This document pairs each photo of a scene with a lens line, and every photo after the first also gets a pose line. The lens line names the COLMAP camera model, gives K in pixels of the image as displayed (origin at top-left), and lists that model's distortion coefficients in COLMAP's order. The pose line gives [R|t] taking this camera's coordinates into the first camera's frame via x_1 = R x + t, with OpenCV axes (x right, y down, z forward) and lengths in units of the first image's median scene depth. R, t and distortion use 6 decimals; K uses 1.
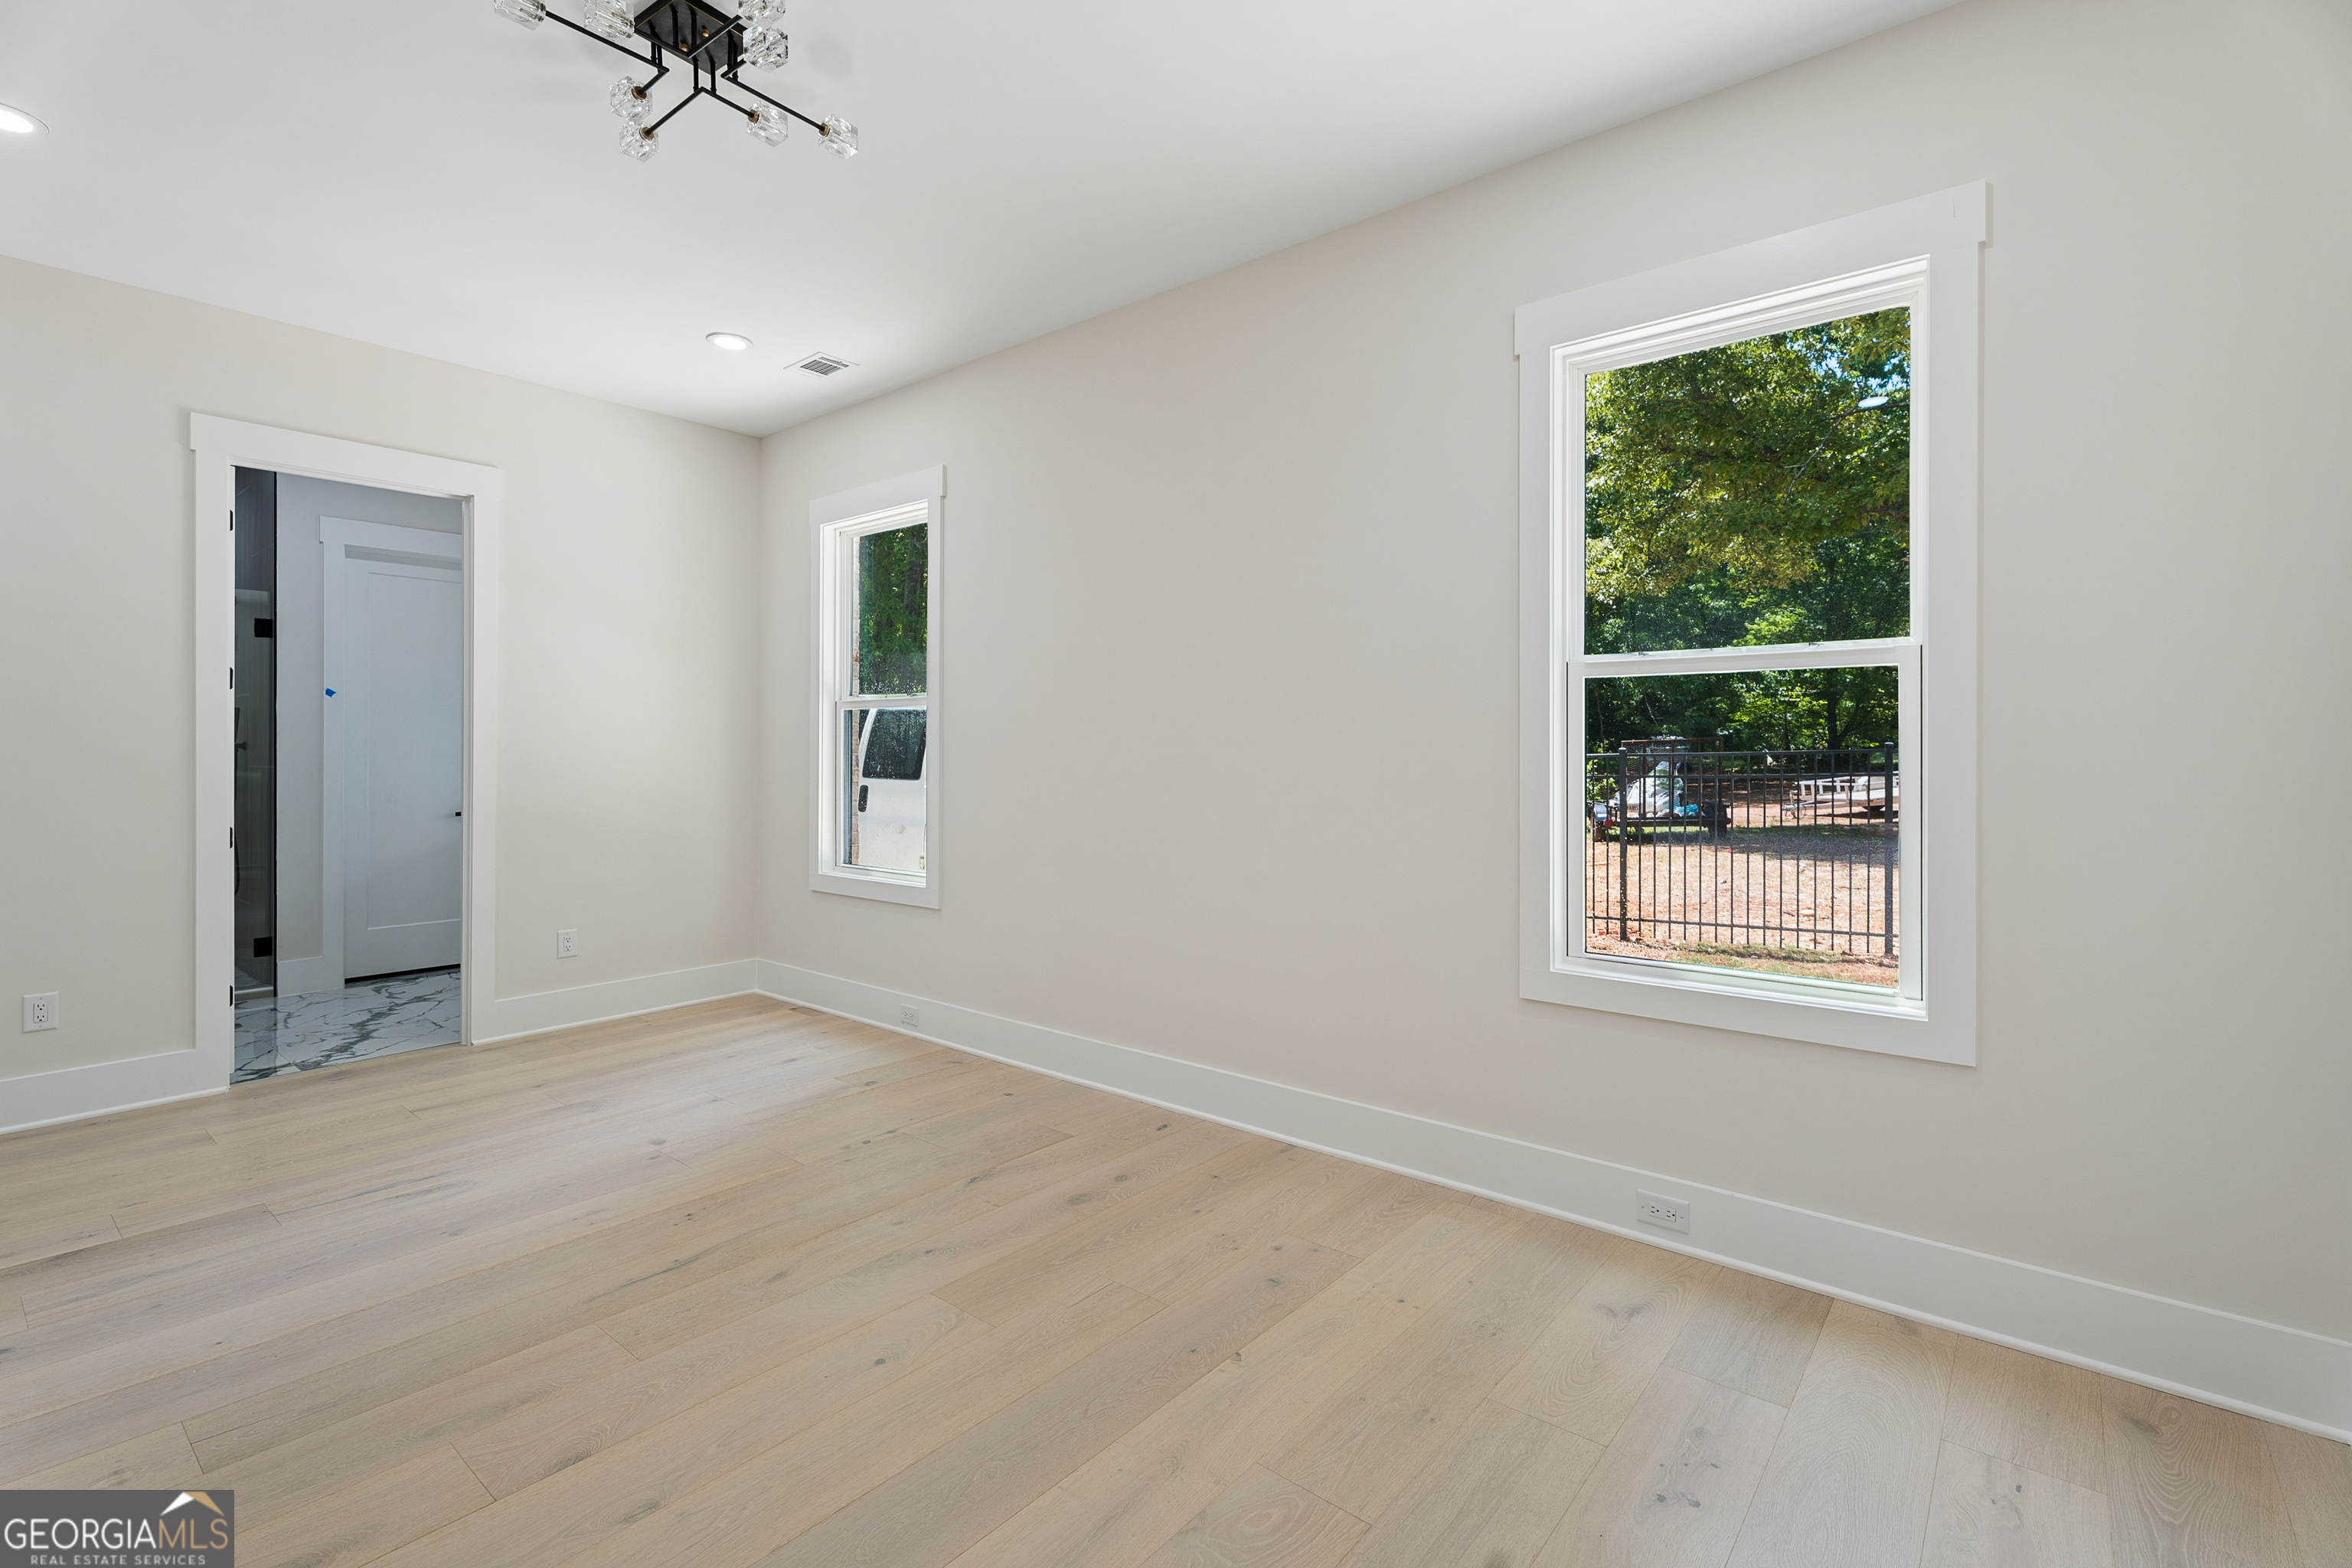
lens RADIAL K [[1055.9, 0, 1177.4], [0, 1055.9, 725.4], [0, 0, 1]] dist [0.032407, -0.006881]
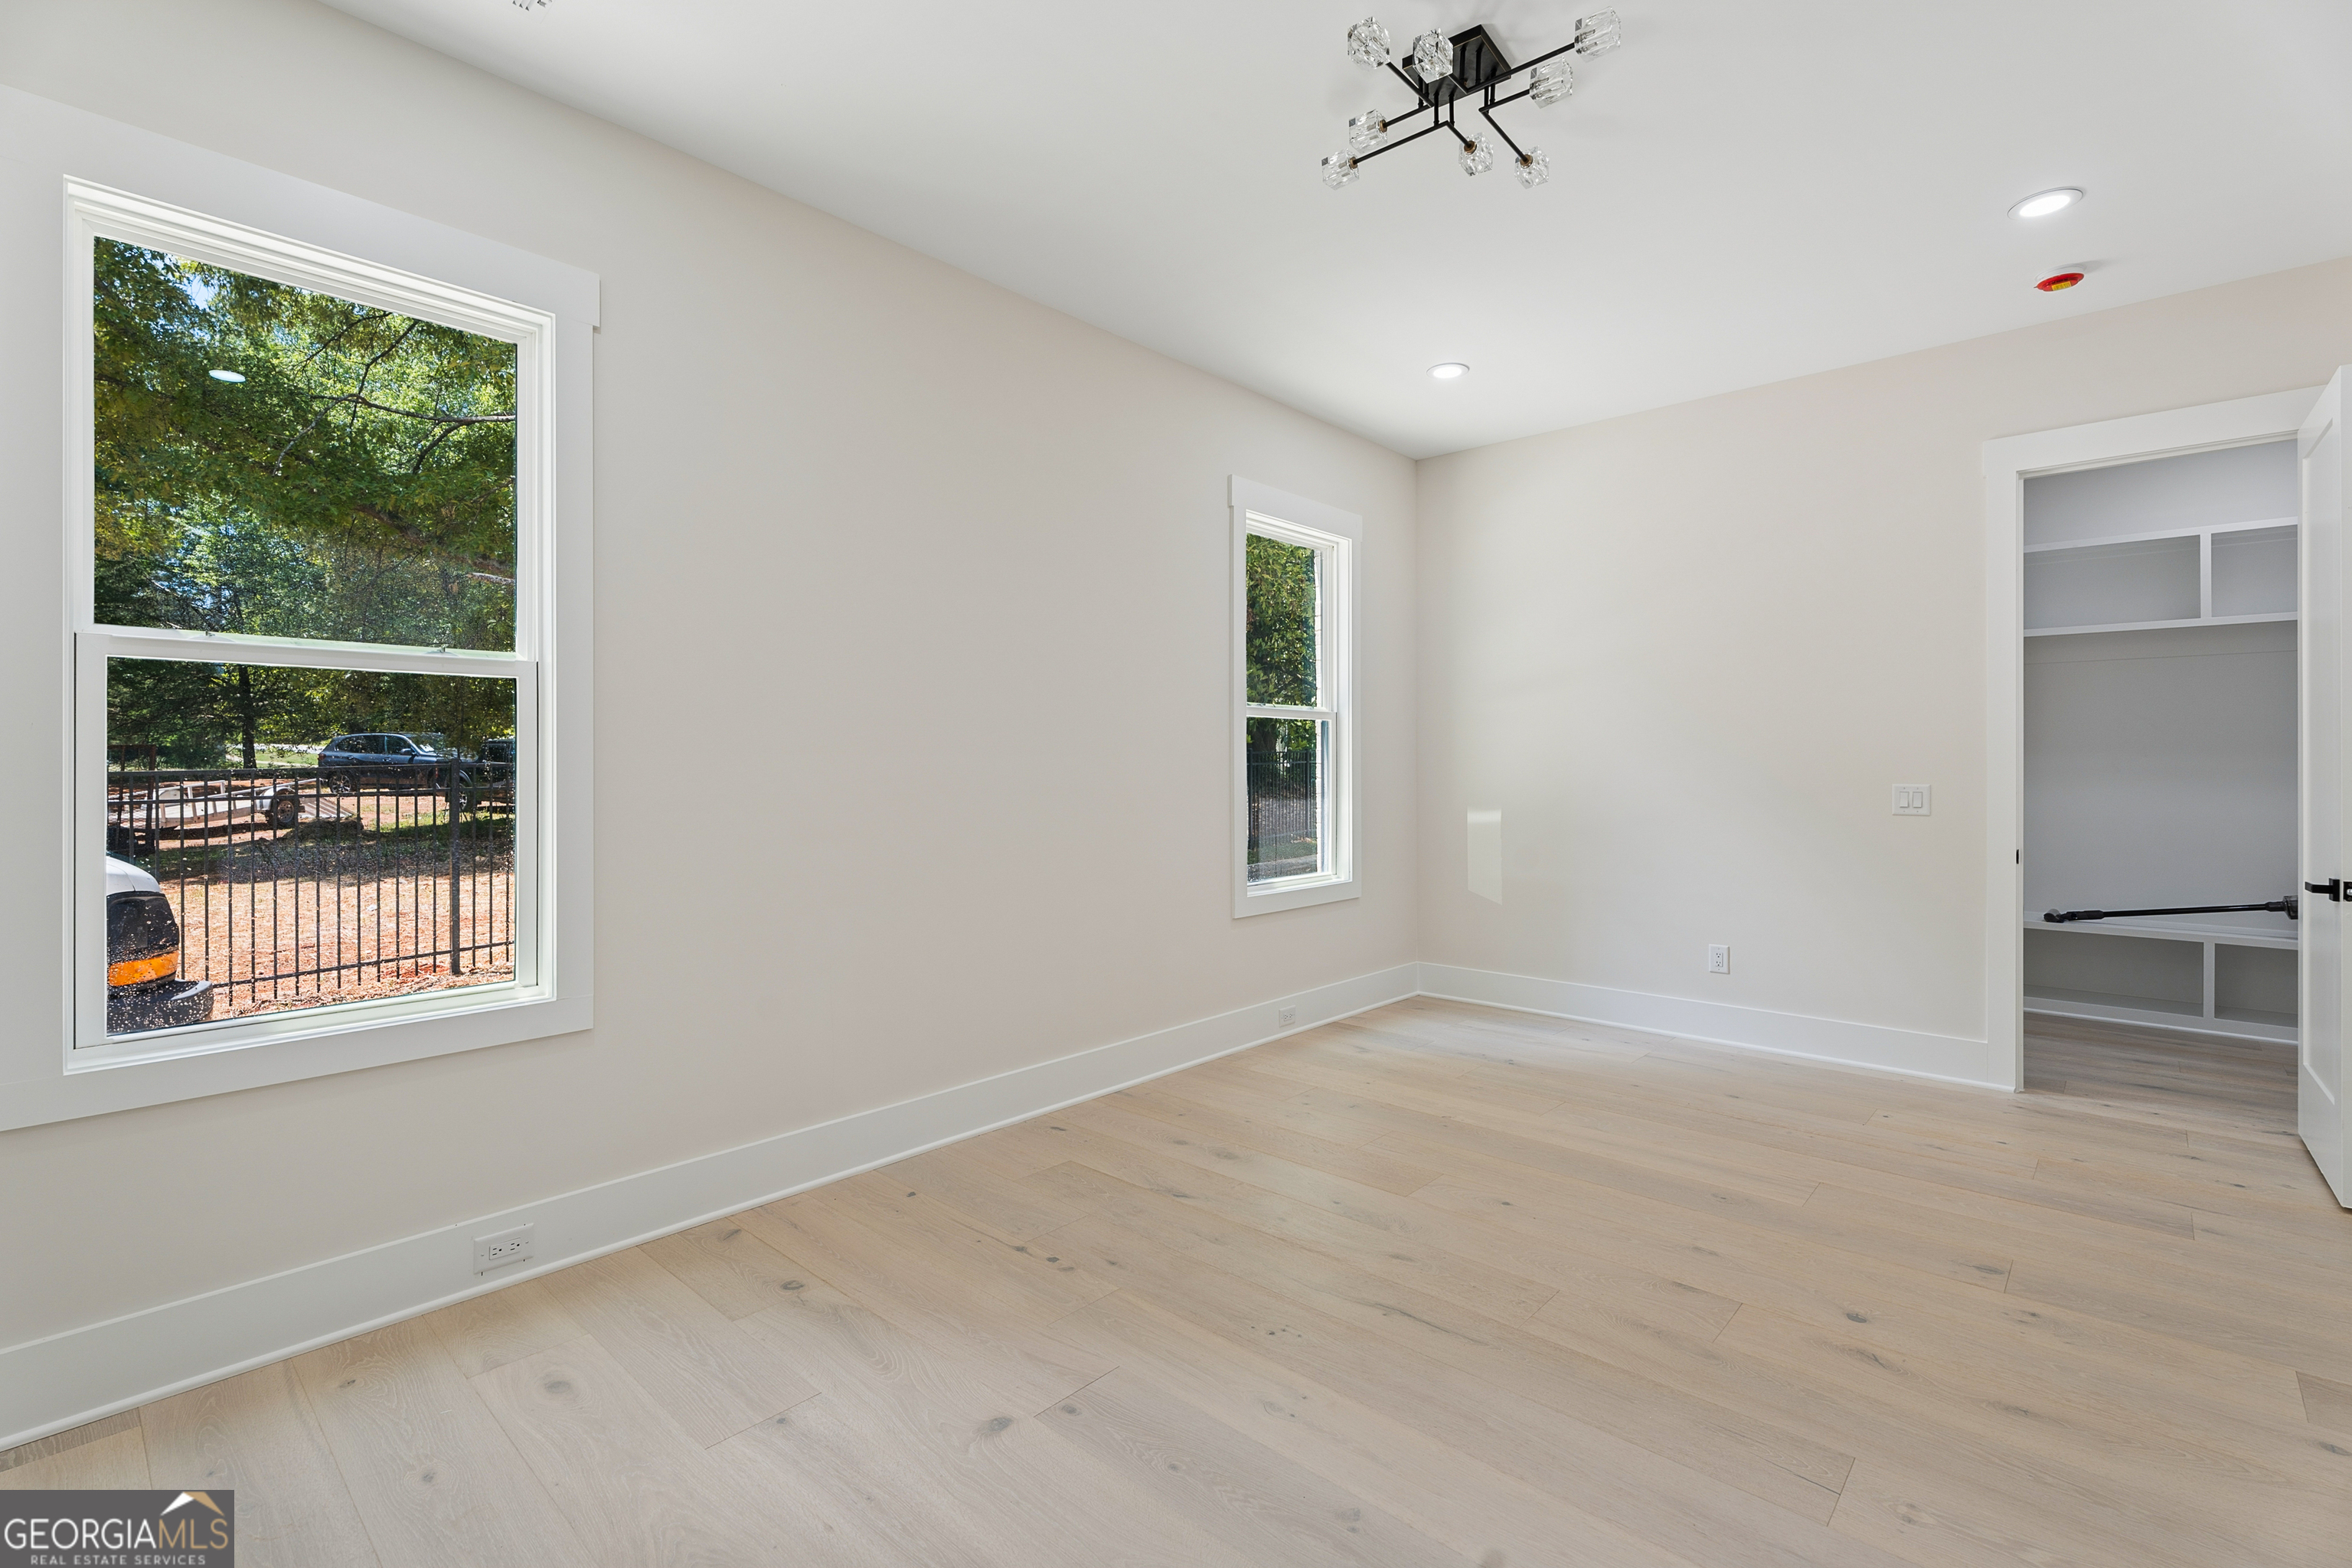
lens RADIAL K [[1044.9, 0, 1176.0], [0, 1044.9, 784.0], [0, 0, 1]] dist [0.014380, 0.000090]
pose [[0.037382, -0.012894, 0.999218, -1.057150], [-0.029180, 0.999476, 0.013989, 0.031451], [-0.998875, -0.029680, 0.036987, 0.898677]]
